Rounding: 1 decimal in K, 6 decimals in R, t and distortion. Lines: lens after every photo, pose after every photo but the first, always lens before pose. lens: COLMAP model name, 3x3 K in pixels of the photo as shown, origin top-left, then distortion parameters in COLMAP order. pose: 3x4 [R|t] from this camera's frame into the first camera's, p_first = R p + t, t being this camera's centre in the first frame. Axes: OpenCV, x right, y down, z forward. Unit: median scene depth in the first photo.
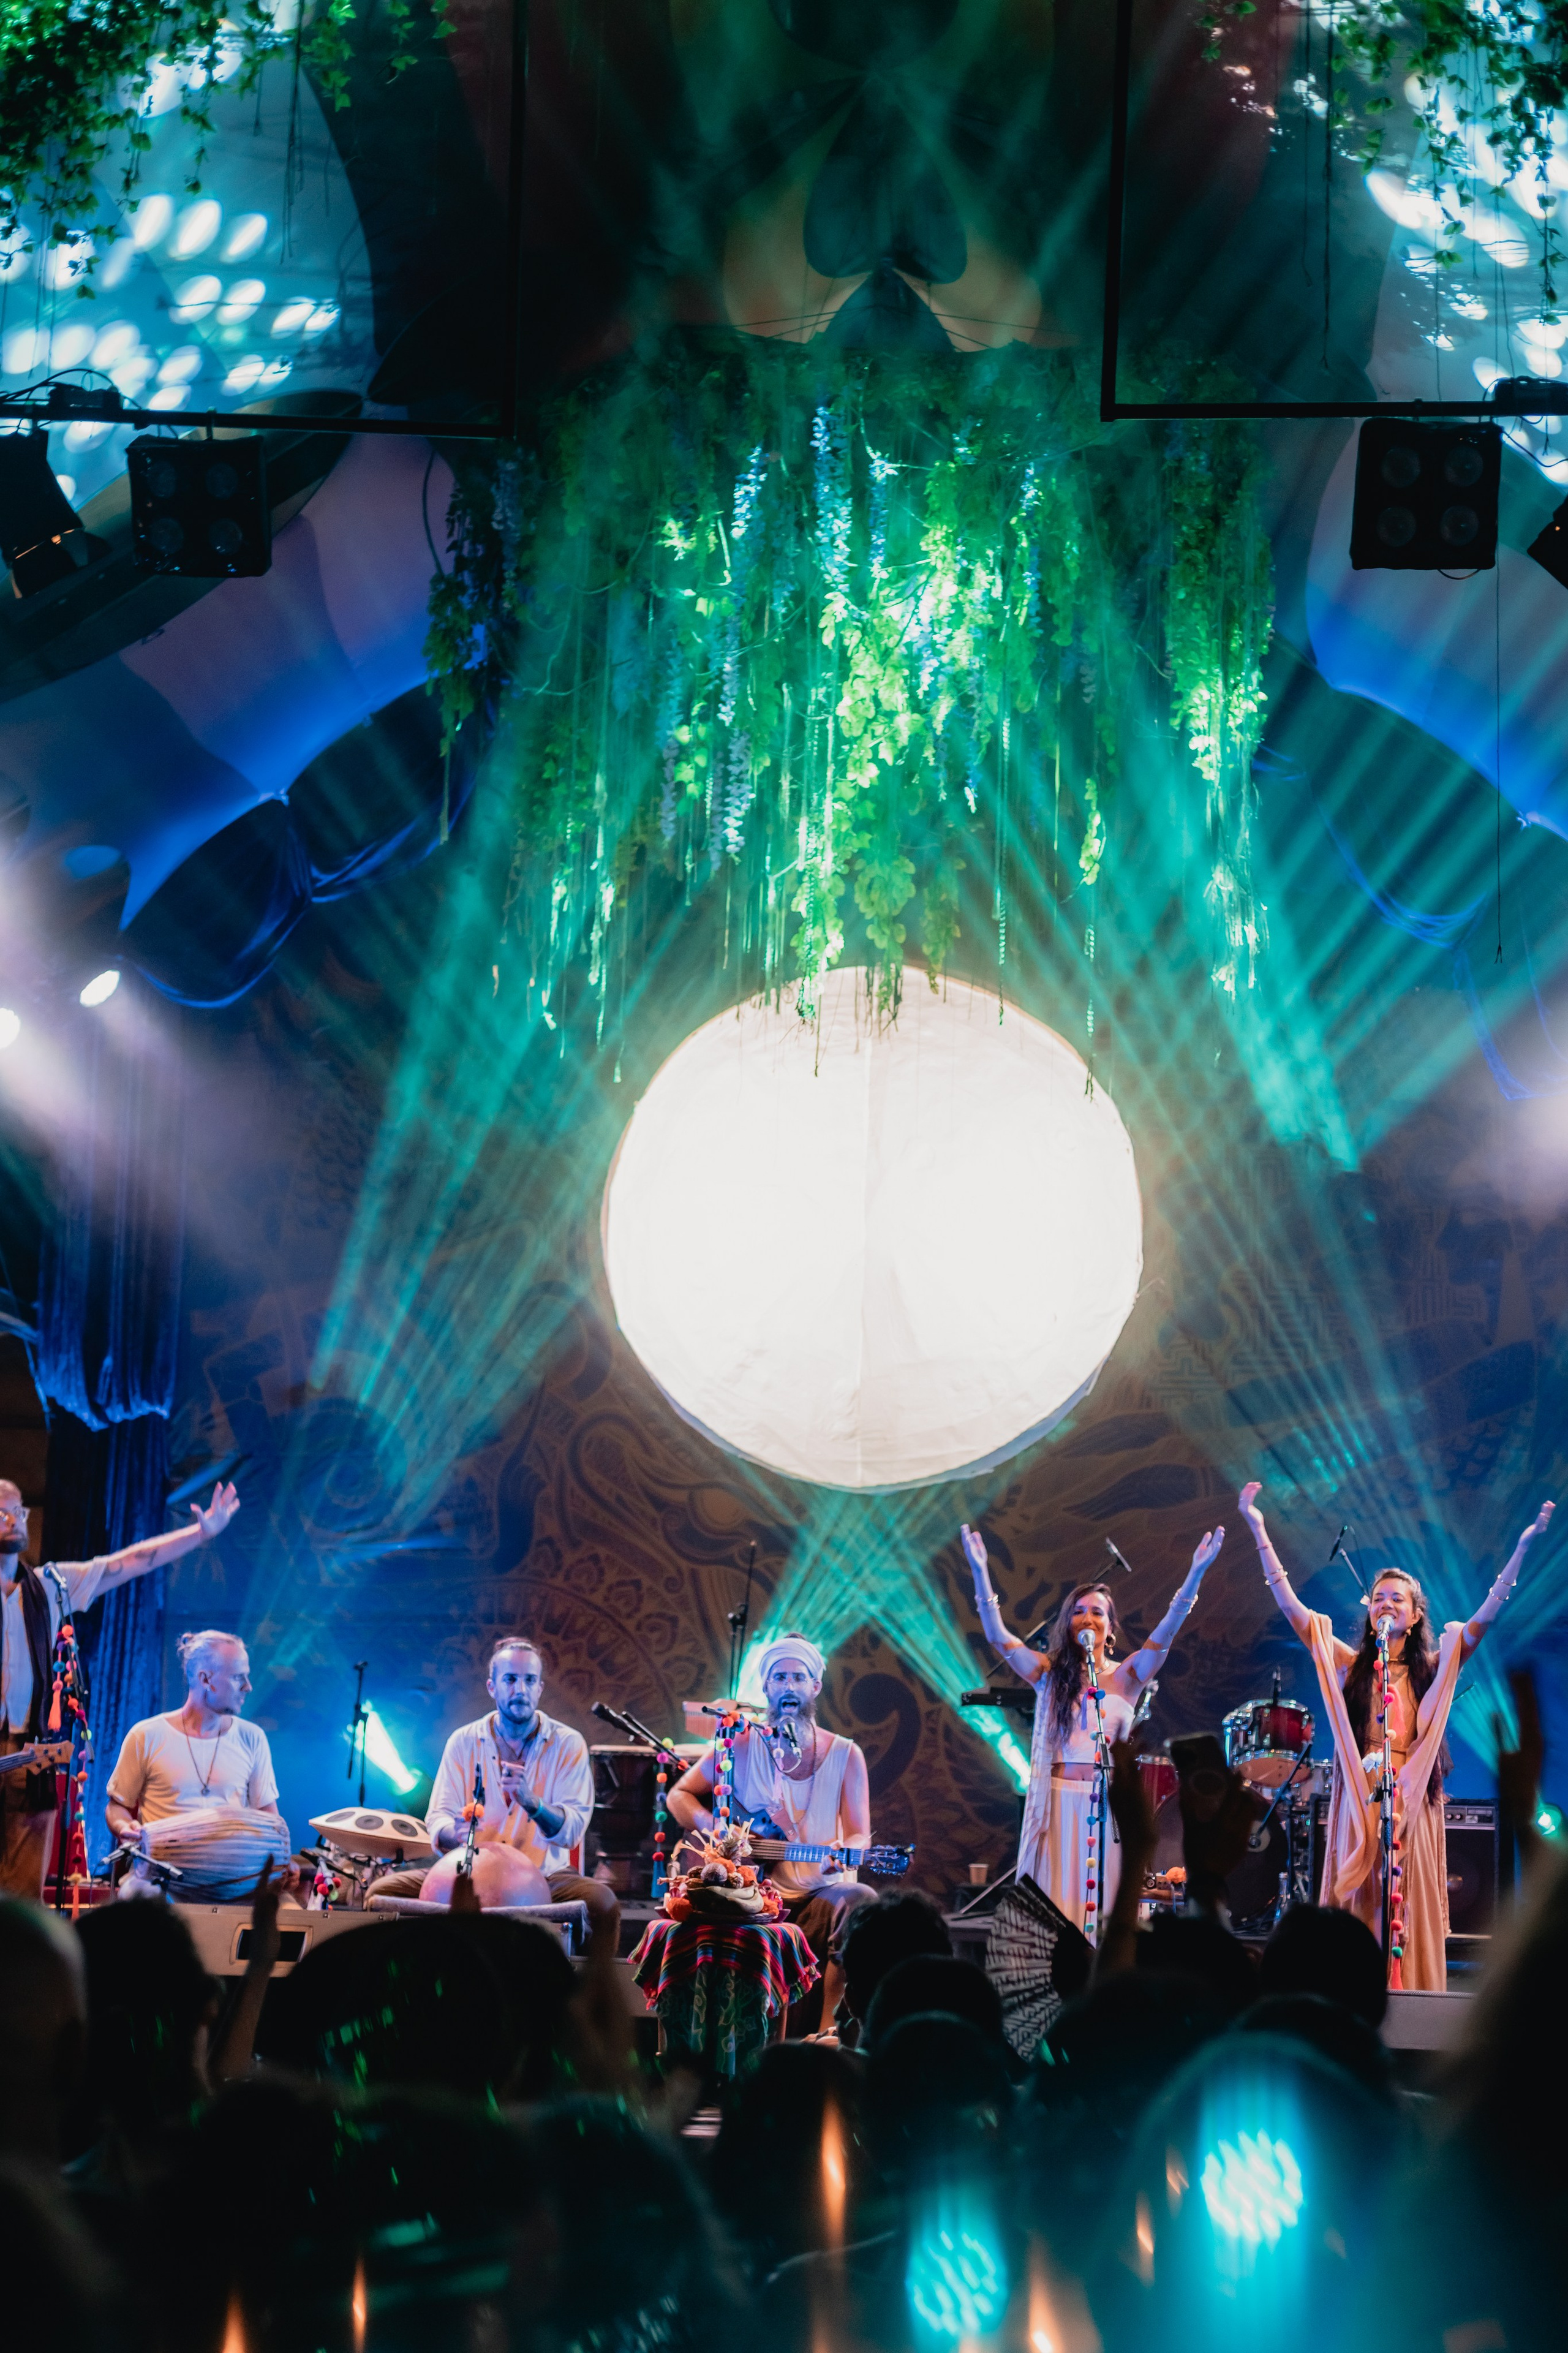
lens RADIAL K [[3550.3, 0, 728.4], [0, 3550.3, 1095.1], [0, 0, 1]] dist [-0.003966, -0.055388]
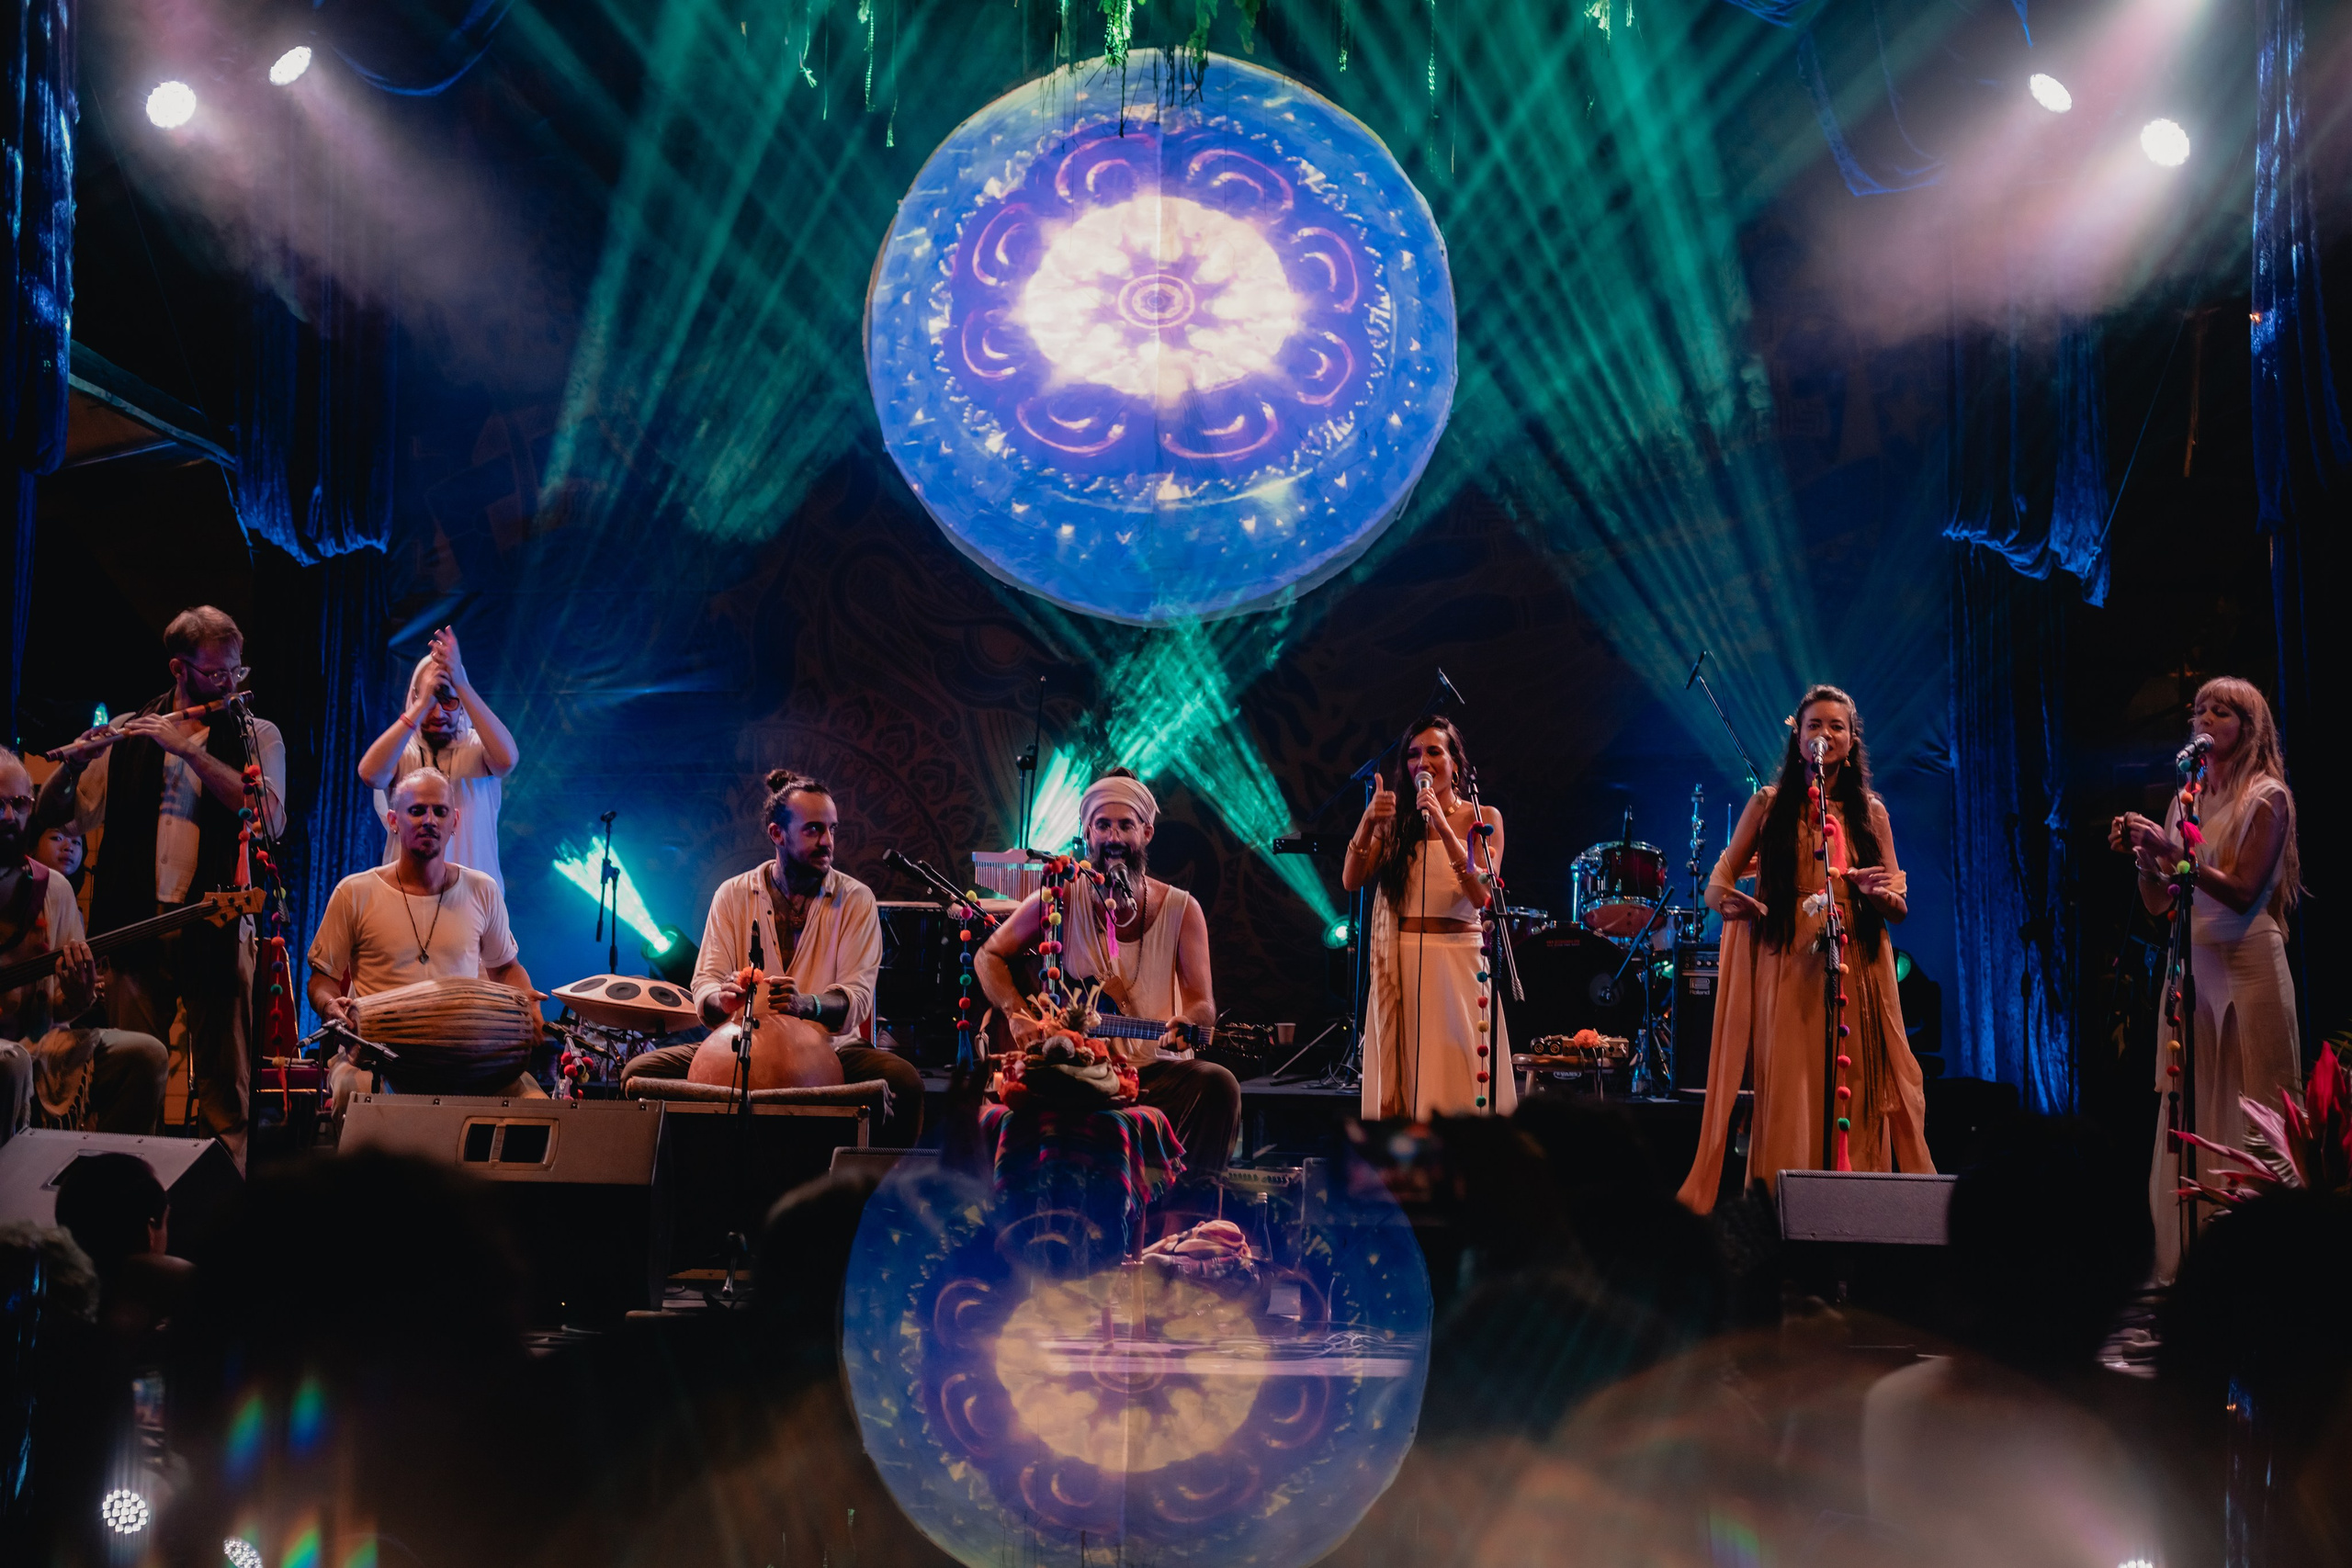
lens RADIAL K [[3351.4, 0, 1176.7], [0, 3351.4, 783.3], [0, 0, 1]] dist [0.000265, -0.036079]
pose [[0.997710, -0.010621, 0.066793, -0.017728], [0.000897, 0.989585, 0.143948, 0.032170], [-0.067627, -0.143559, 0.987328, 0.163931]]
